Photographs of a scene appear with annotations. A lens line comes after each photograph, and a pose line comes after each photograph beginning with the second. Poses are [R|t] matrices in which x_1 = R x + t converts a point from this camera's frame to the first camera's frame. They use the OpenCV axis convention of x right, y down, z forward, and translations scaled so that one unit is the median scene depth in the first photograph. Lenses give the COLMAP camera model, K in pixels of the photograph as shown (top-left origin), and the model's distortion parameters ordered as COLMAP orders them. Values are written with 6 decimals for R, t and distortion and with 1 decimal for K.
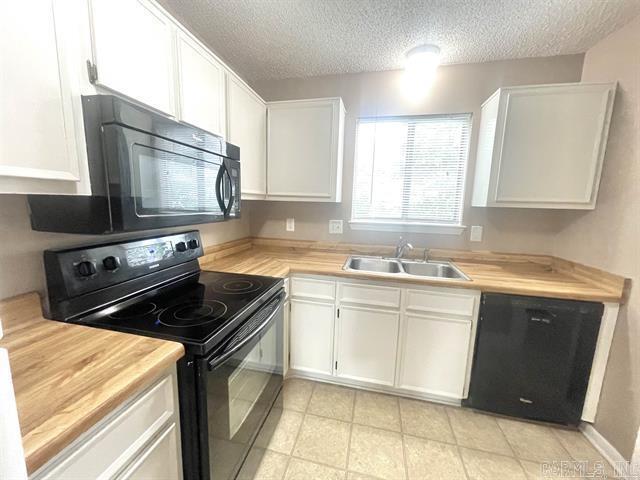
lens RADIAL K [[258.6, 0, 316.4], [0, 258.6, 241.5], [0, 0, 1]] dist [0.001463, -0.004027]
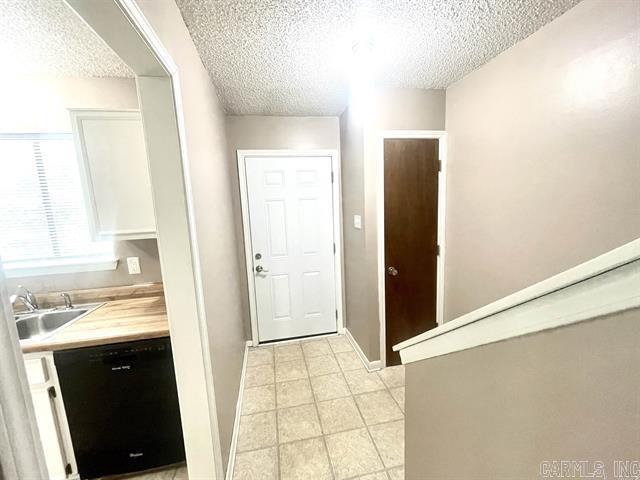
lens RADIAL K [[258.6, 0, 316.4], [0, 258.6, 241.5], [0, 0, 1]] dist [0.001463, -0.004027]
pose [[0.910475, -0.128577, 0.393070, 0.861624], [0.131755, 0.991100, 0.019012, -0.046681], [-0.392016, 0.034479, 0.919312, -0.082788]]
